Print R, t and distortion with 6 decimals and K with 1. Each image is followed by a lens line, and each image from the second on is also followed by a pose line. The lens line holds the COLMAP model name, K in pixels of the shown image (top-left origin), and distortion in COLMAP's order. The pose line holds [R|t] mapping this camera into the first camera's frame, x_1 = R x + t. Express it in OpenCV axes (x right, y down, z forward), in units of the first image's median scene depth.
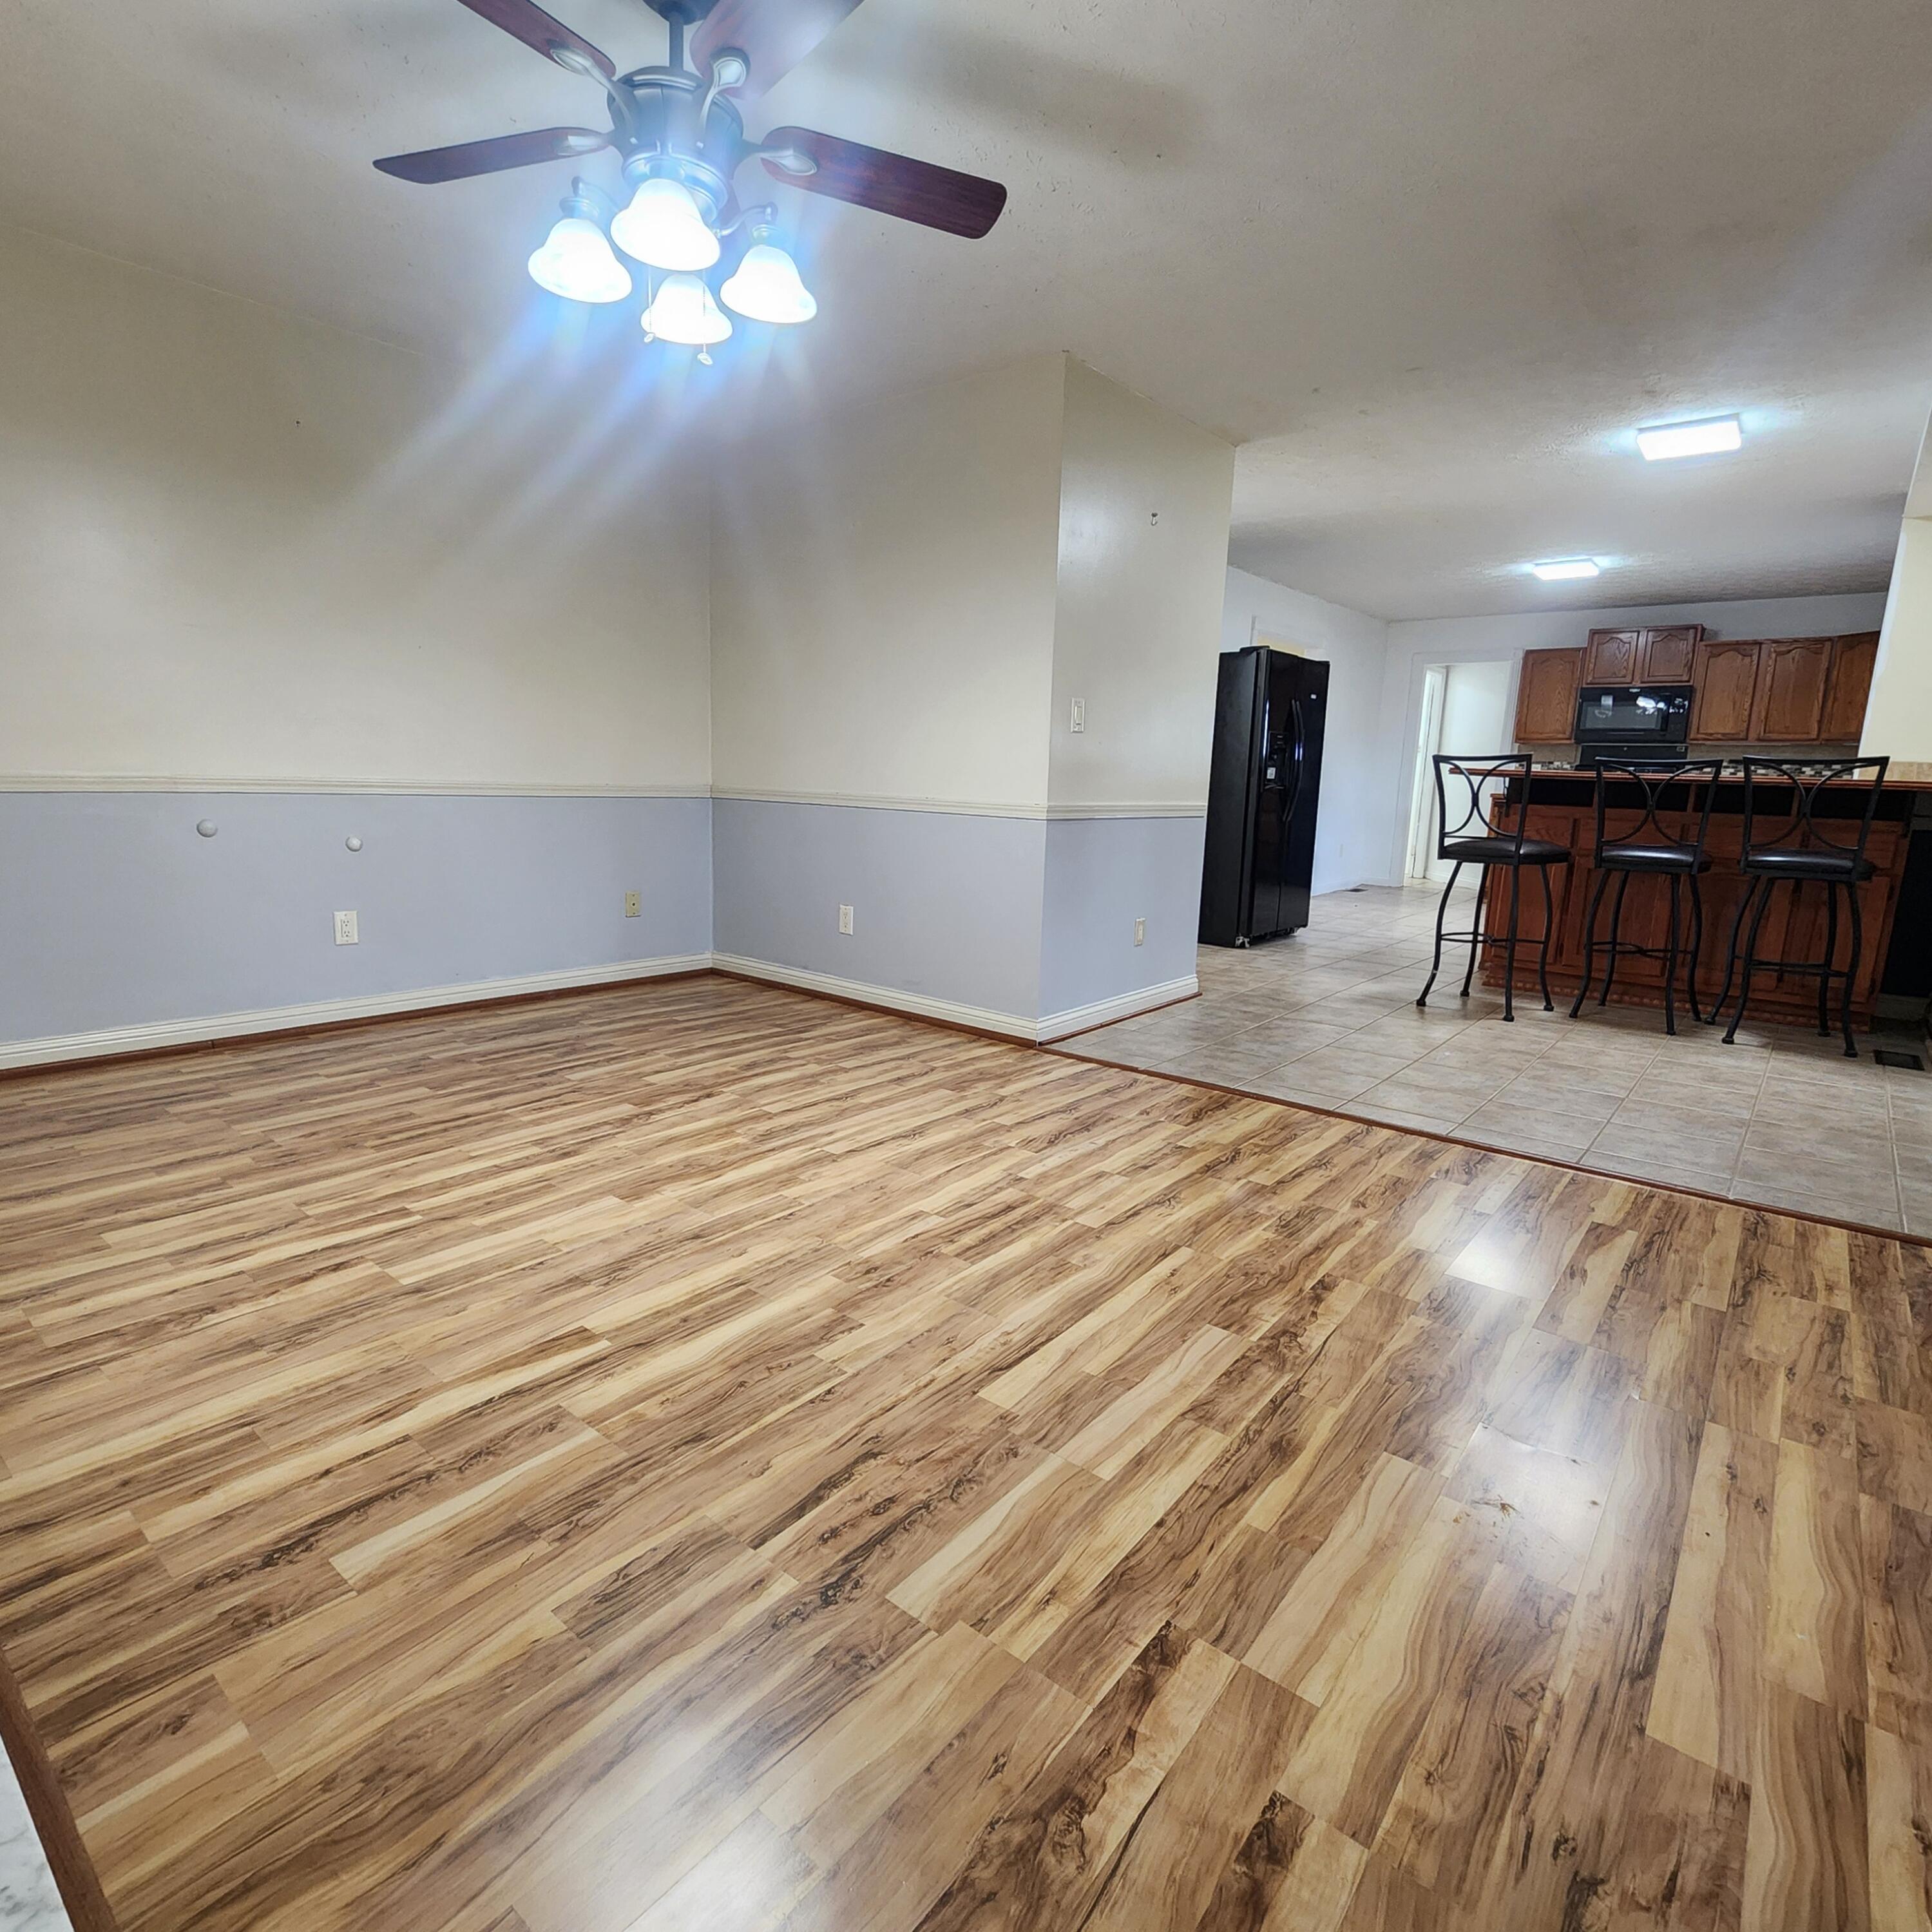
lens RADIAL K [[1056.8, 0, 970.1], [0, 1056.8, 956.7], [0, 0, 1]] dist [-0.006537, 0.000203]
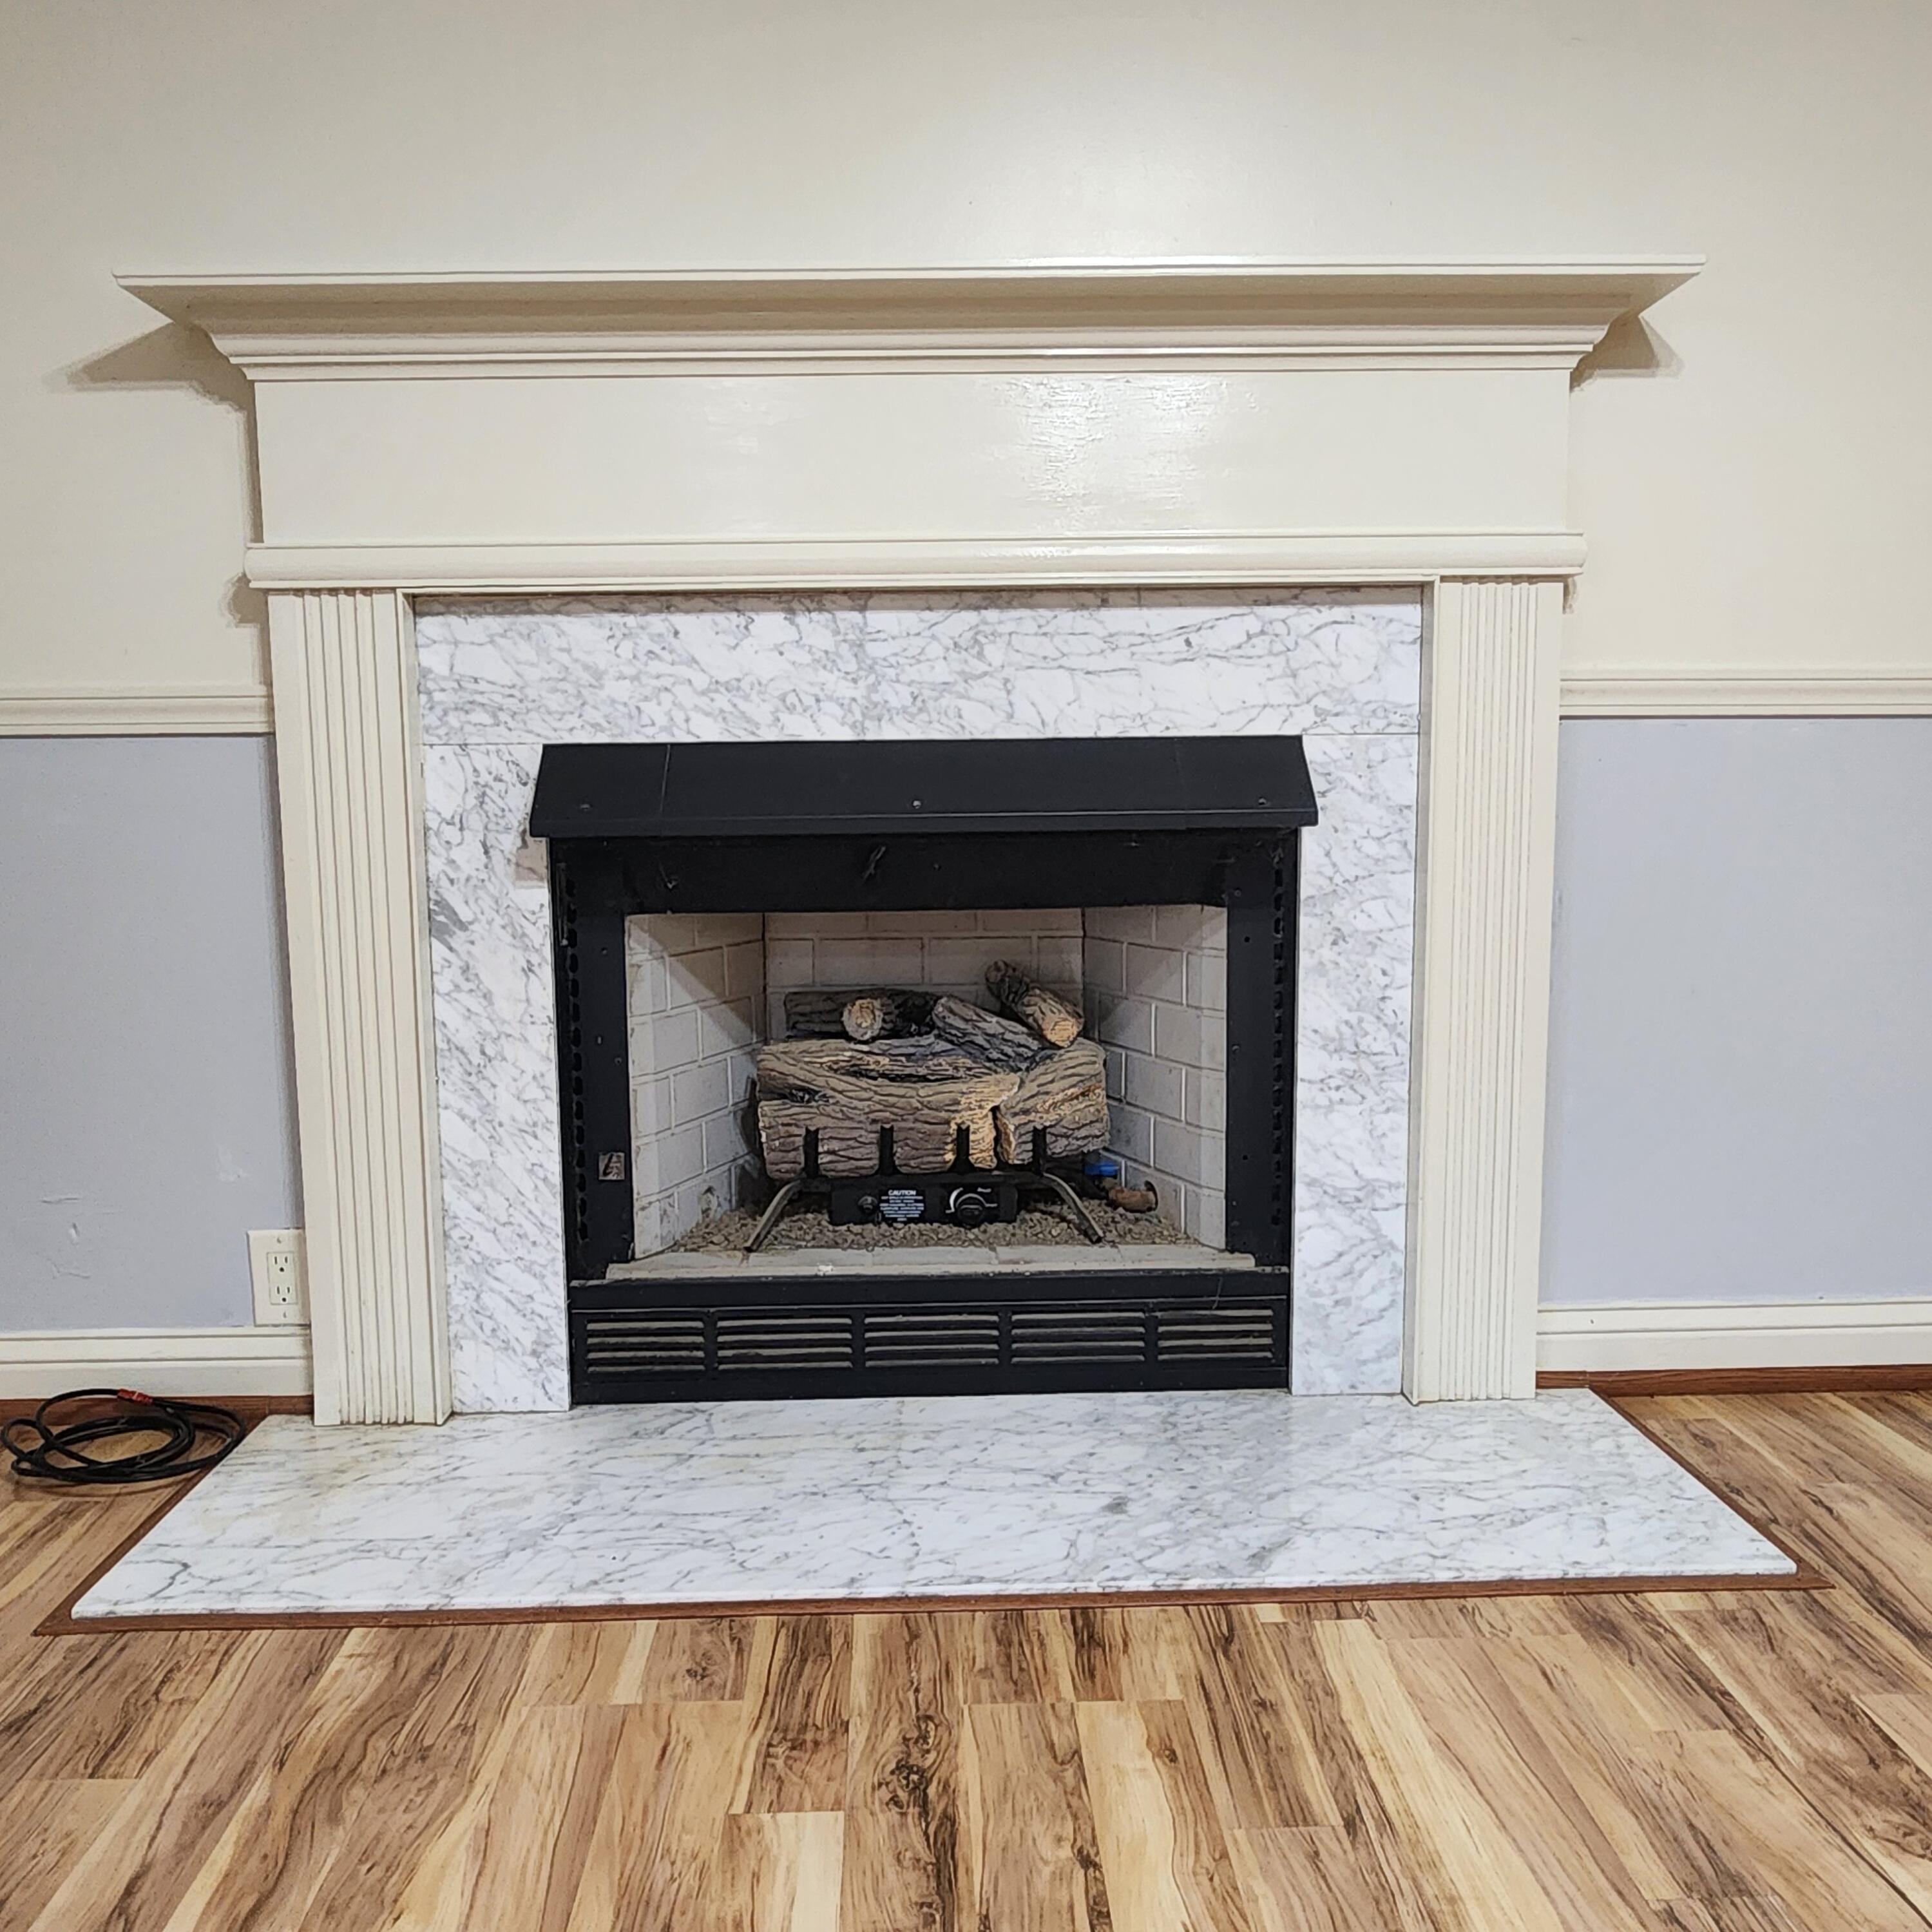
lens RADIAL K [[1618.2, 0, 949.4], [0, 1618.2, 971.3], [0, 0, 1]] dist [-0.011834, 0.008766]
pose [[-0.760638, 0.054805, -0.646859, -0.042126], [-0.126031, 0.965005, 0.229960, -0.066281], [0.636825, 0.256441, -0.727112, 0.868596]]
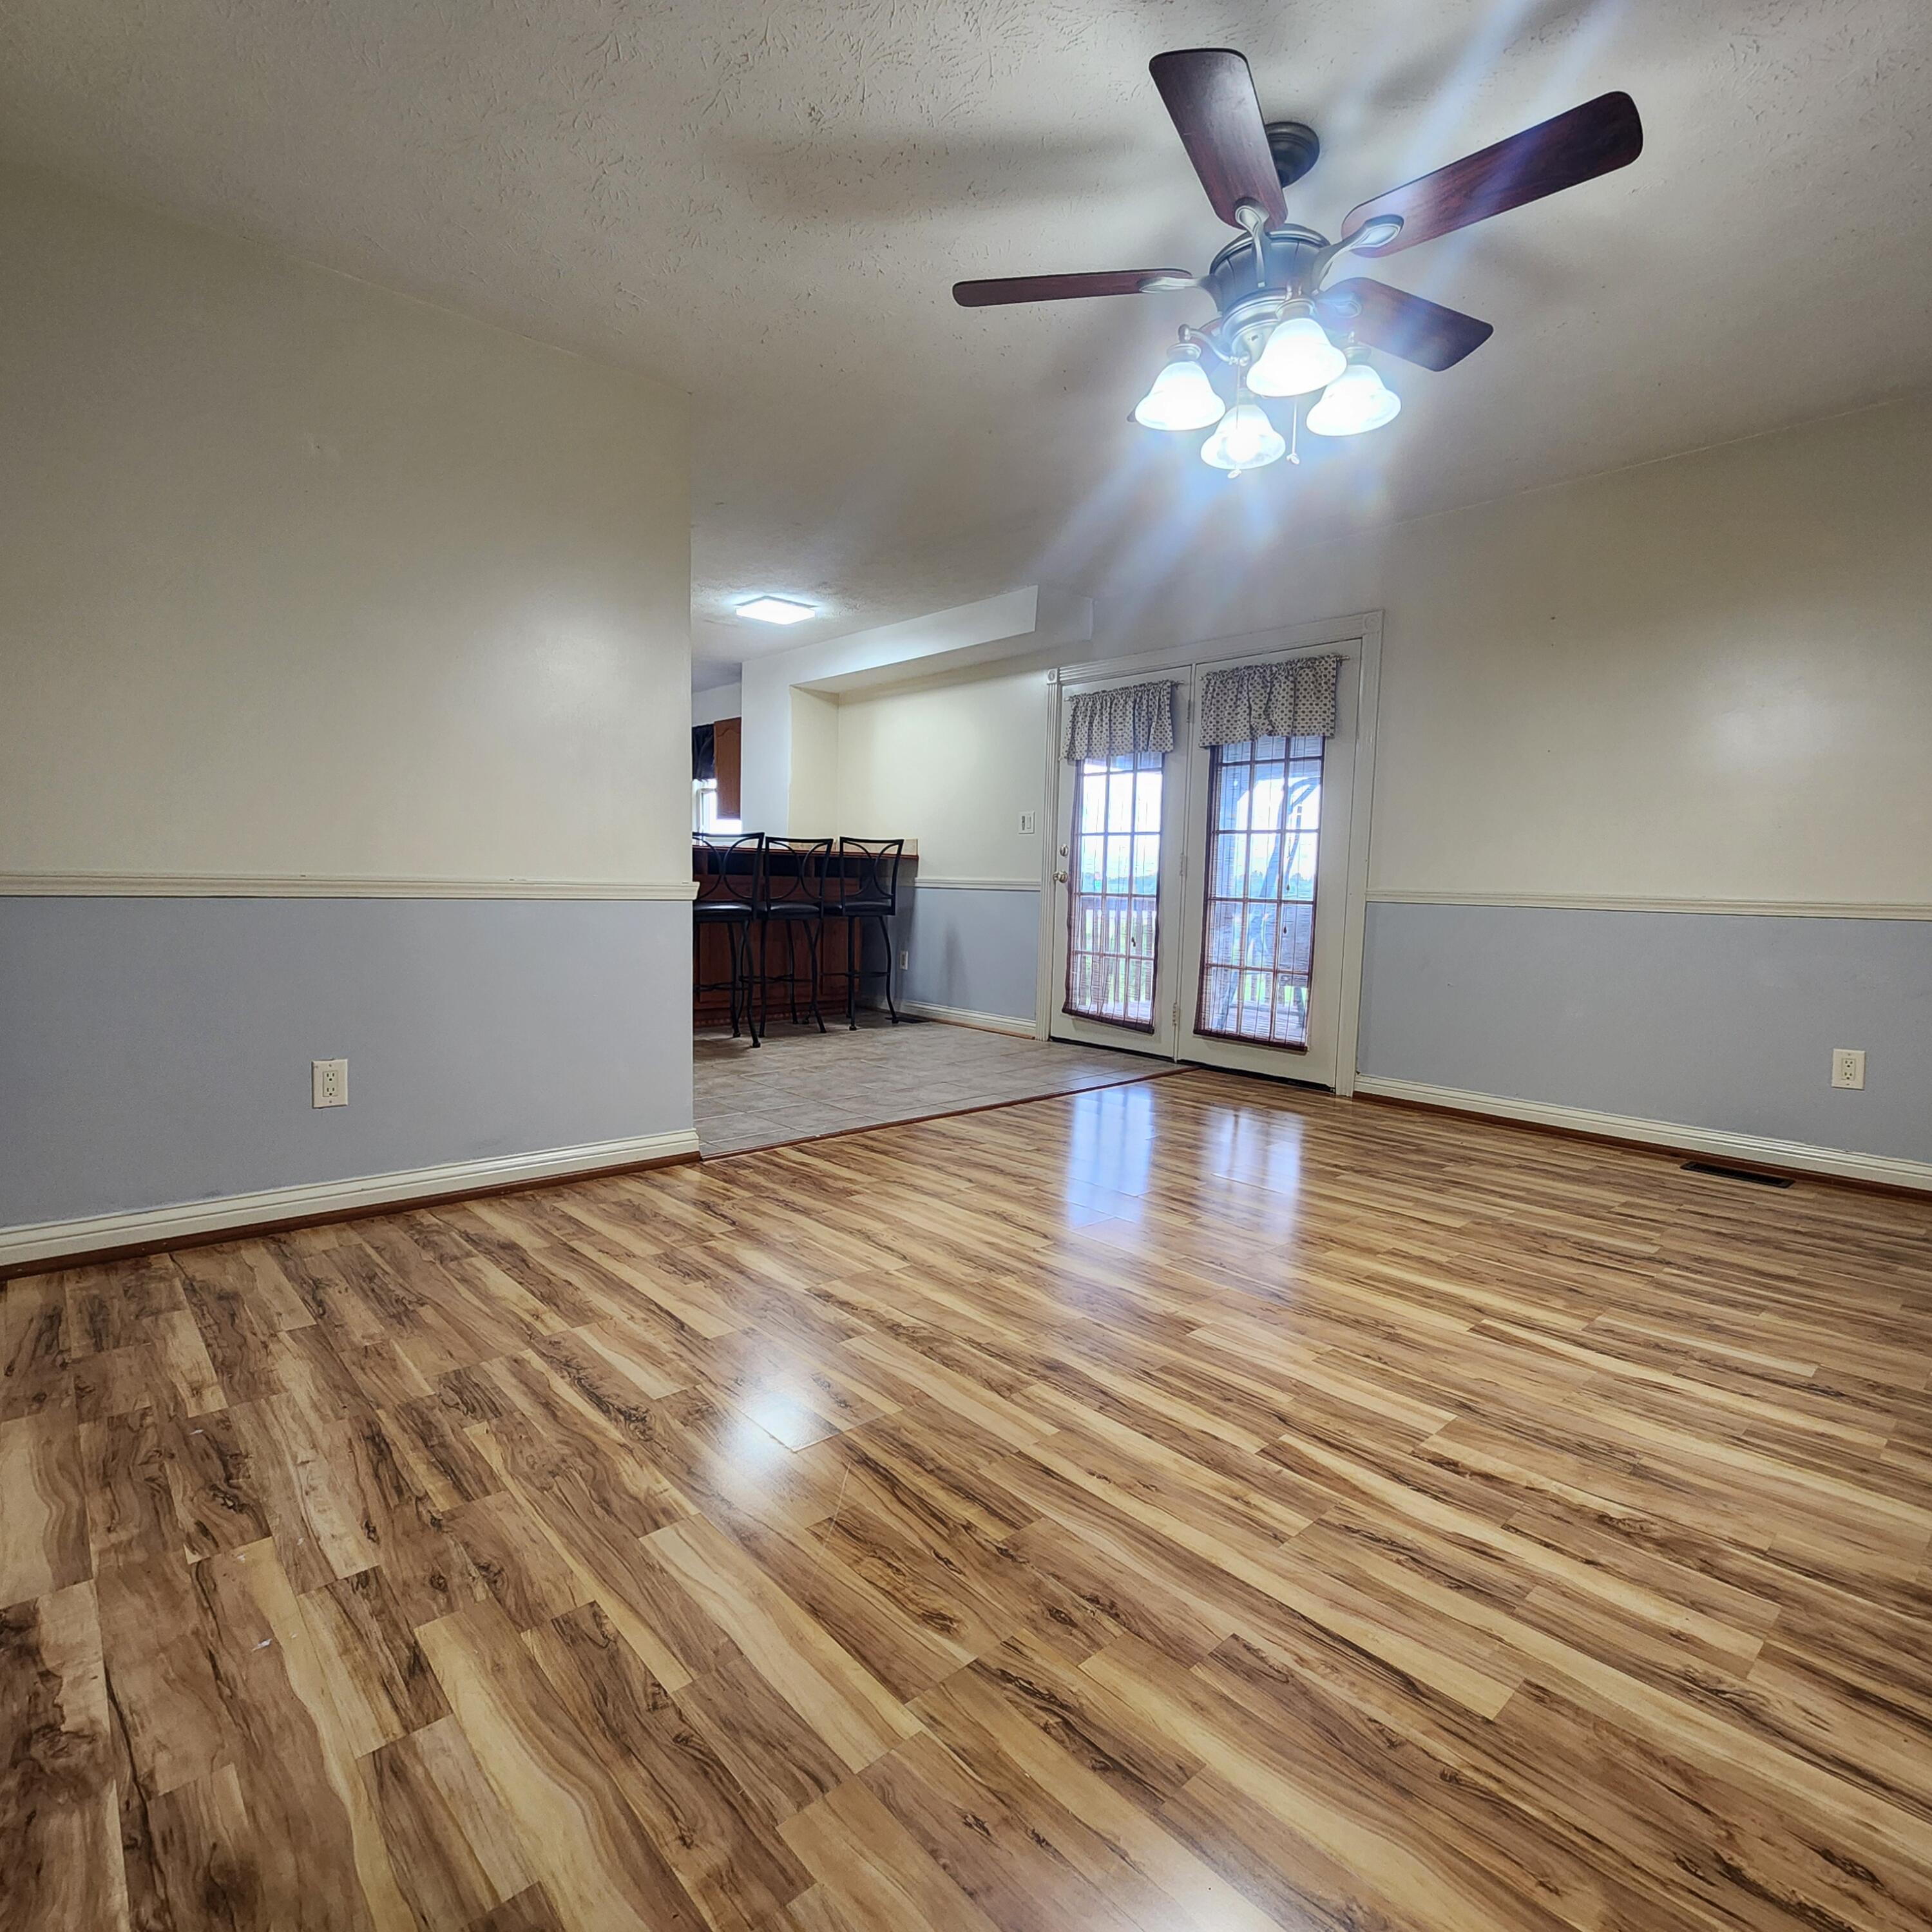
lens RADIAL K [[1056.8, 0, 972.8], [0, 1056.8, 977.6], [0, 0, 1]] dist [-0.006537, 0.000203]
pose [[0.160031, -0.117399, 0.980106, -1.204017], [0.157552, 0.983211, 0.092046, -0.172803], [-0.974457, 0.139688, 0.175841, 0.994051]]
